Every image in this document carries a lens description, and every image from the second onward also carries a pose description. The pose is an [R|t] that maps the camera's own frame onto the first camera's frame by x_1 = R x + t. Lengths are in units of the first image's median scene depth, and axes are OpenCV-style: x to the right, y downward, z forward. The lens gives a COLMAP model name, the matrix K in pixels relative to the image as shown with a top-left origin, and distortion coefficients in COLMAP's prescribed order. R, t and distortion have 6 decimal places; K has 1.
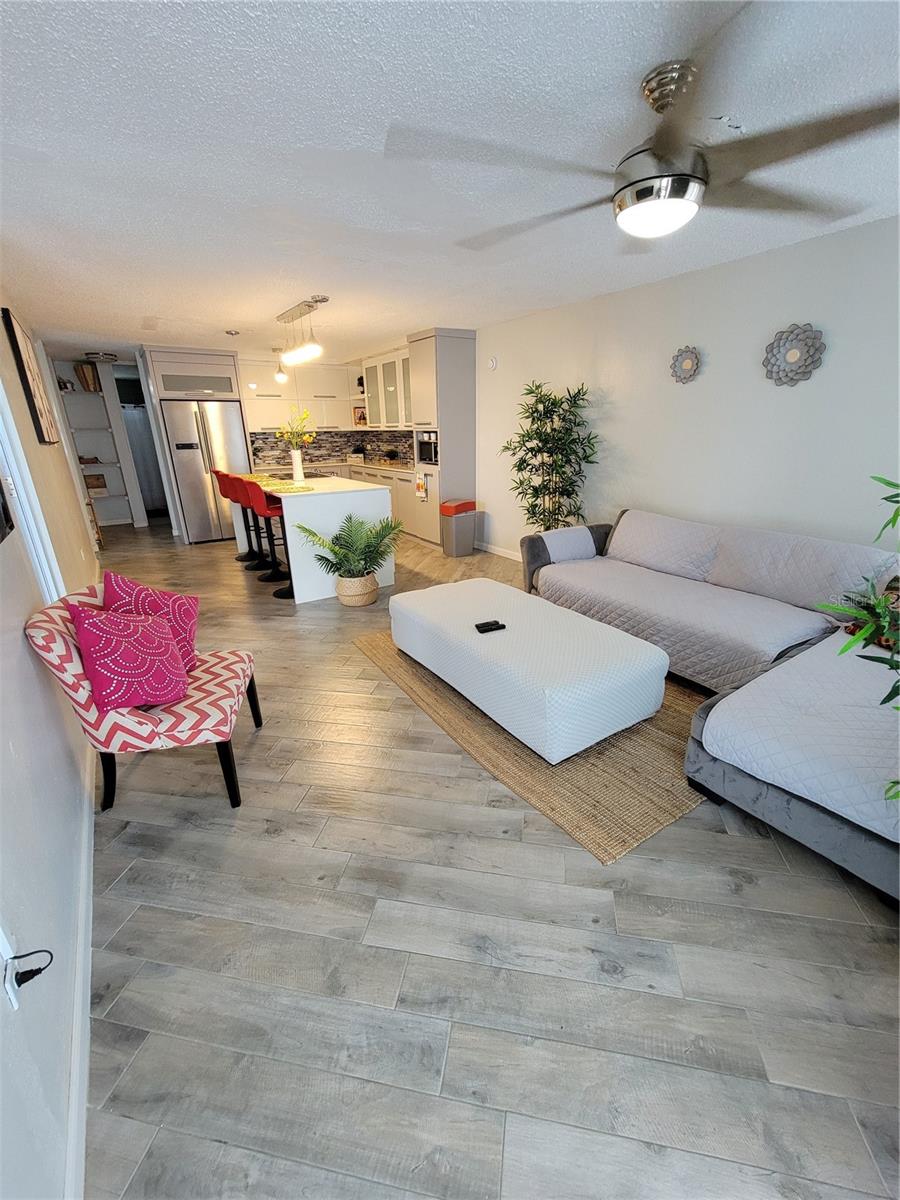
lens RADIAL K [[491.0, 0, 456.3], [0, 491.0, 606.9], [0, 0, 1]] dist [-0.001456, 0.000264]
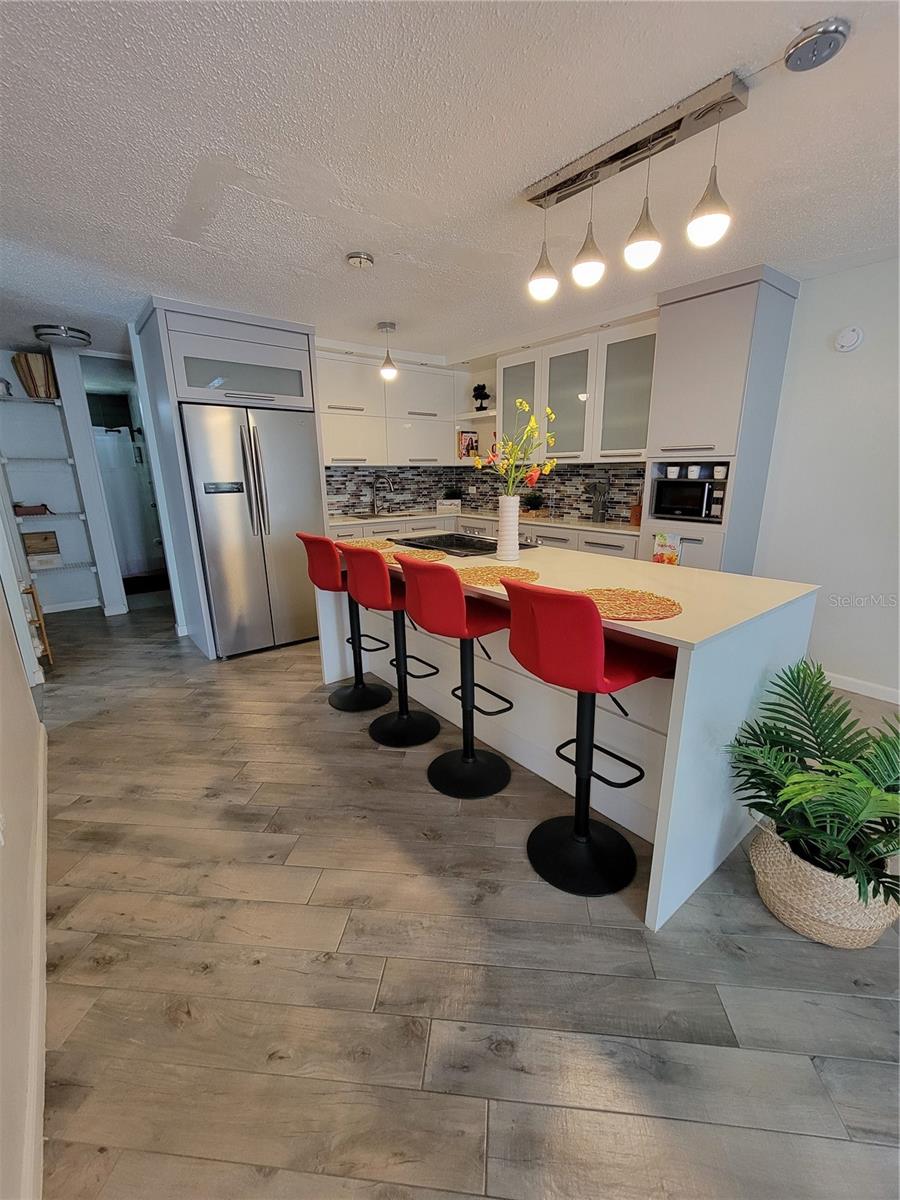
lens RADIAL K [[491.0, 0, 456.3], [0, 491.0, 606.9], [0, 0, 1]] dist [-0.001456, 0.000264]
pose [[0.996605, -0.015606, 0.080839, -0.286117], [0.022156, 0.996486, -0.080773, -0.122452], [-0.079294, 0.082289, 0.993449, 0.379076]]
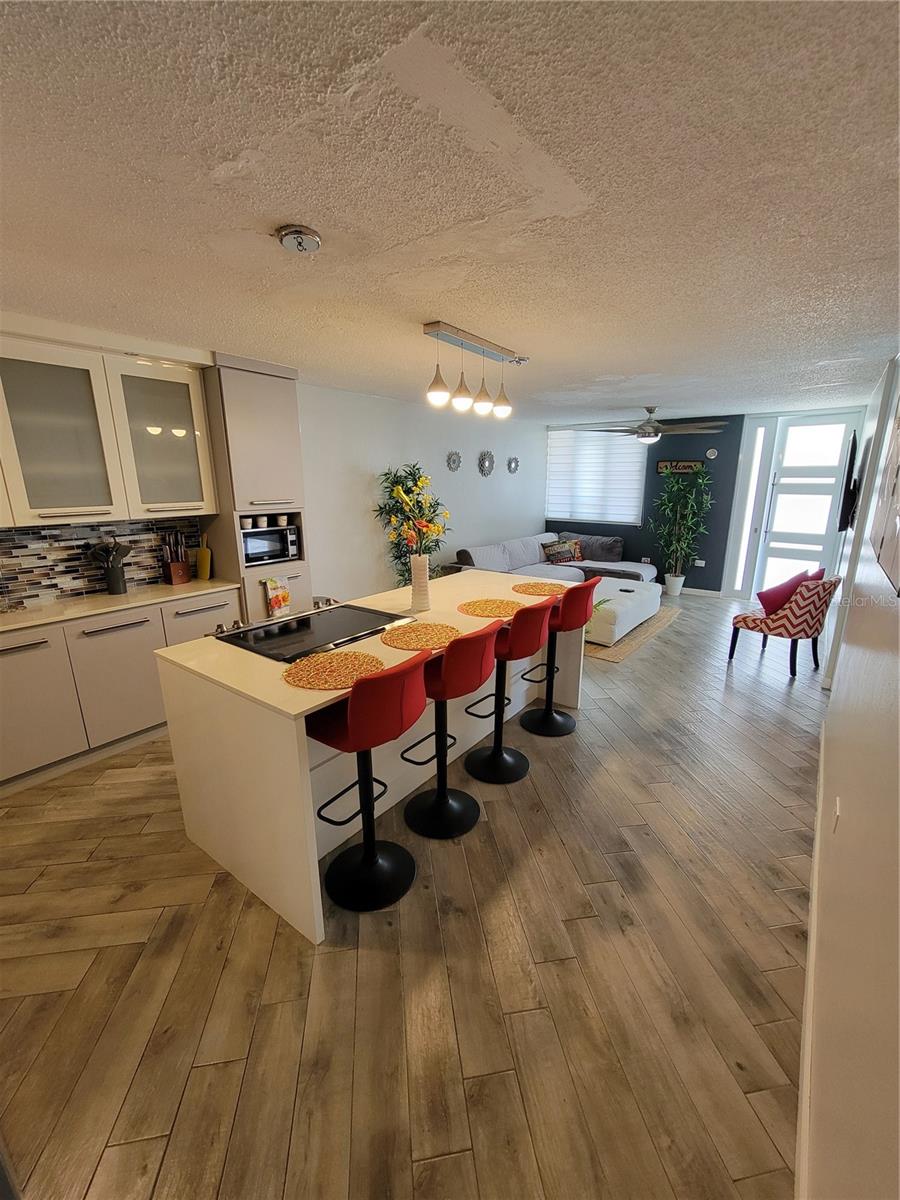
lens RADIAL K [[491.0, 0, 456.3], [0, 491.0, 606.9], [0, 0, 1]] dist [-0.001456, 0.000264]
pose [[-0.329216, -0.228474, 0.916197, -0.602427], [0.332675, 0.880008, 0.338989, -0.314738], [-0.883710, 0.416397, -0.213705, 0.786401]]
